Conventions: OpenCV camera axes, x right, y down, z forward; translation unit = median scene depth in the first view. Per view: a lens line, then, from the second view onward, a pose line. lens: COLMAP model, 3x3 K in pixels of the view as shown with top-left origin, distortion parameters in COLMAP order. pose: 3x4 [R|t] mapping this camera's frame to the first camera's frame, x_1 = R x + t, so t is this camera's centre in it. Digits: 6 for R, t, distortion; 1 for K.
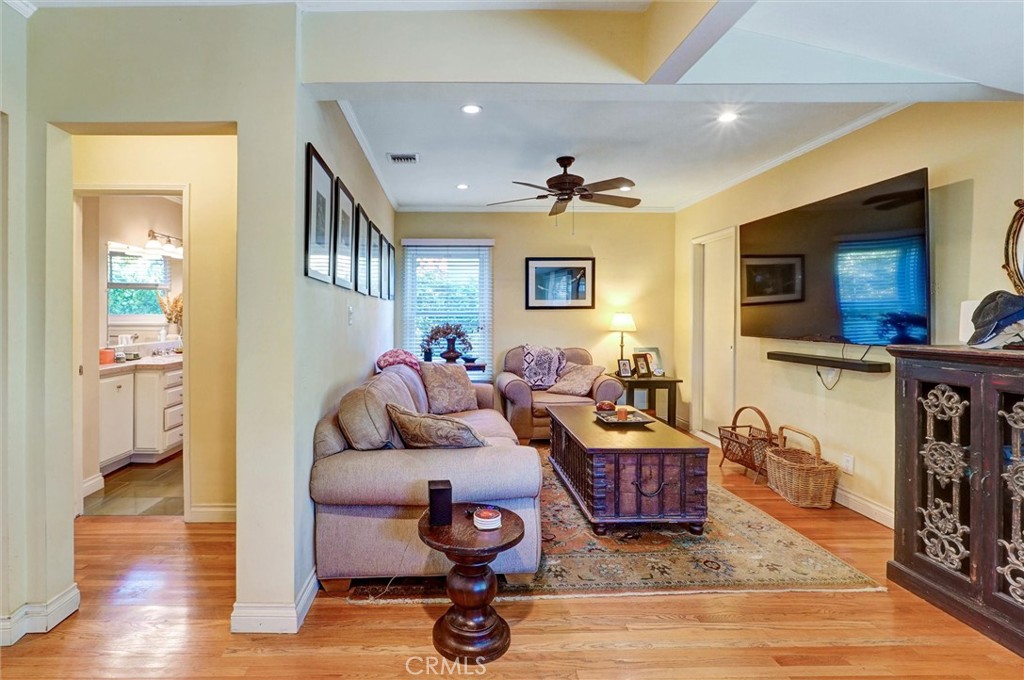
lens RADIAL K [[516.8, 0, 457.6], [0, 516.8, 319.1], [0, 0, 1]] dist [-0.003336, -0.000440]
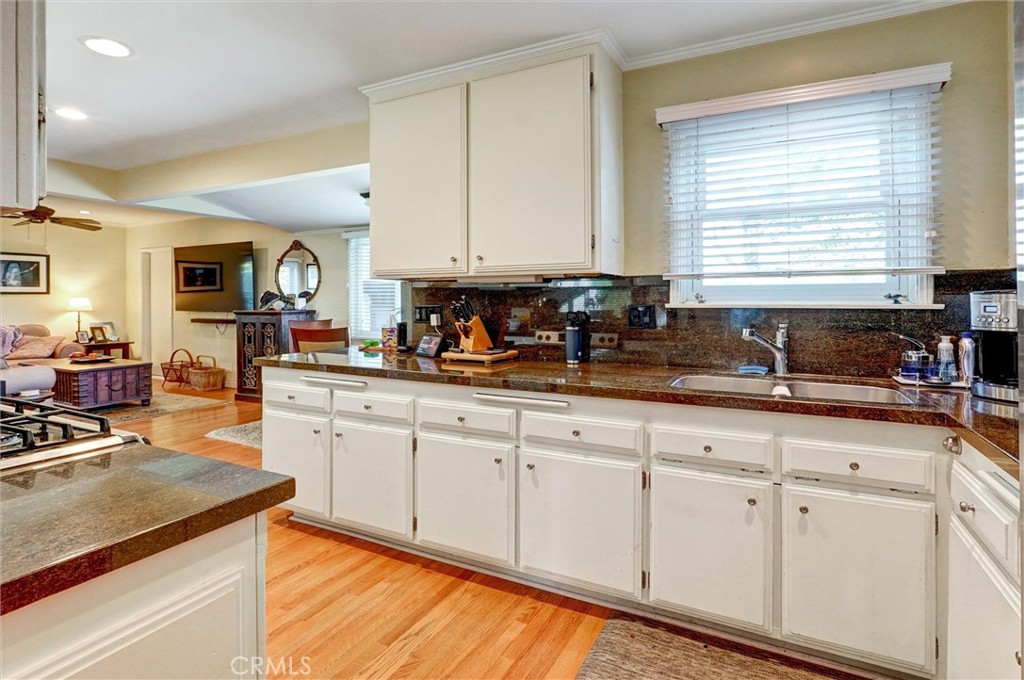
lens RADIAL K [[488.6, 0, 576.7], [0, 488.6, 303.6], [0, 0, 1]] dist [-0.001354, -0.000673]
pose [[0.402030, -0.009794, 0.915574, -0.370571], [0.006958, 0.999947, 0.007641, 0.003937], [-0.915600, 0.003299, 0.402077, -0.805526]]
